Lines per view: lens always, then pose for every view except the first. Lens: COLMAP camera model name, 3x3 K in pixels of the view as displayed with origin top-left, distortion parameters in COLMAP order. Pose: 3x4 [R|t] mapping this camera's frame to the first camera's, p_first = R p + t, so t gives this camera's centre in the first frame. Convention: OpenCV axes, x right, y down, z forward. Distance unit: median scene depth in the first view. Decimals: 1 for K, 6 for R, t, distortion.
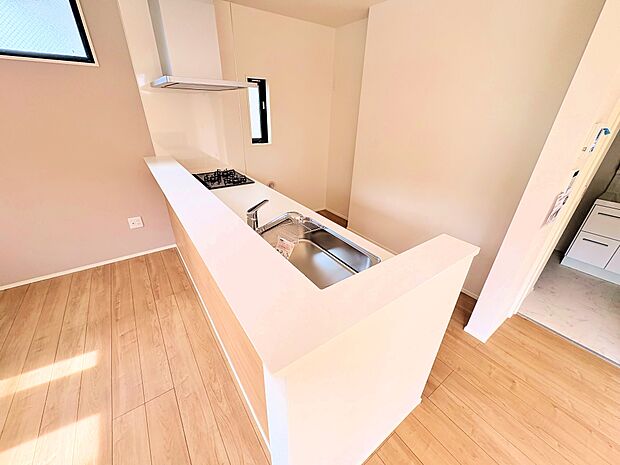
lens RADIAL K [[249.1, 0, 308.8], [0, 249.1, 232.1], [0, 0, 1]] dist [-0.000766, 0.000553]
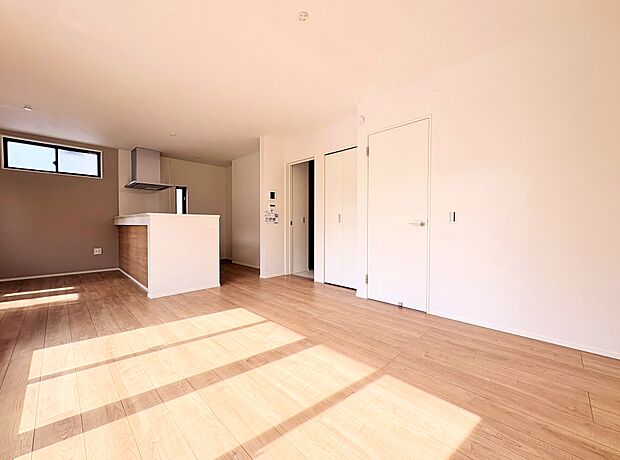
lens RADIAL K [[249.1, 0, 310.8], [0, 249.1, 228.2], [0, 0, 1]] dist [-0.000766, 0.000553]
pose [[0.985293, -0.027660, 0.168618, 0.716102], [0.097976, 0.899929, -0.424886, 0.987253], [-0.139992, 0.435158, 0.889404, -1.219227]]
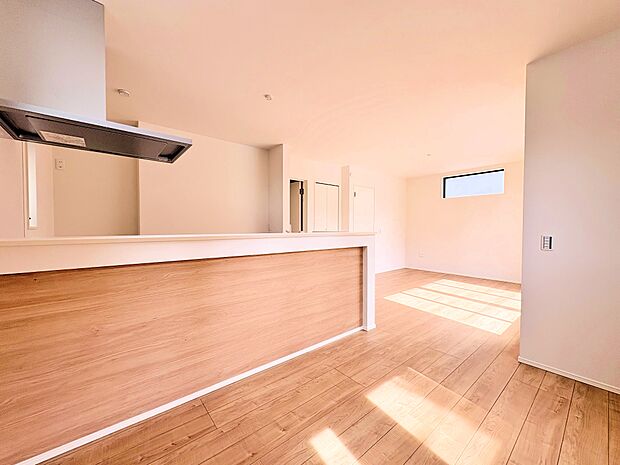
lens RADIAL K [[249.1, 0, 305.2], [0, 249.1, 231.0], [0, 0, 1]] dist [-0.000766, 0.000553]
pose [[-0.060179, -0.044188, 0.997209, -1.369436], [0.445178, 0.892974, 0.066434, -0.128554], [-0.893417, 0.447934, -0.034066, 0.655720]]
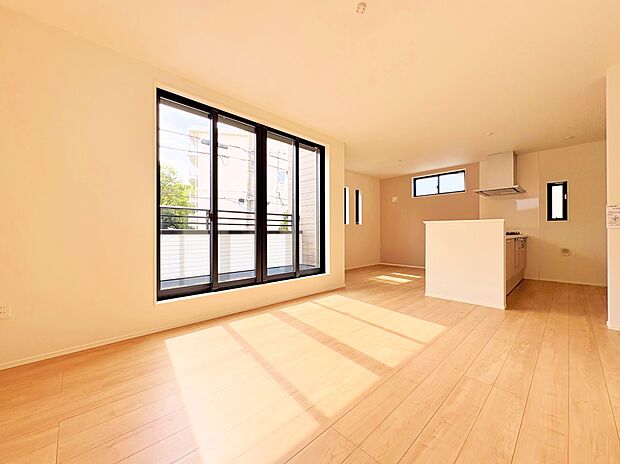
lens RADIAL K [[249.1, 0, 307.7], [0, 249.1, 233.8], [0, 0, 1]] dist [-0.000766, 0.000553]
pose [[0.136294, -0.023093, -0.990399, 1.653991], [-0.441108, 0.893742, -0.081543, 0.746625], [0.887045, 0.447986, 0.111625, -0.656465]]
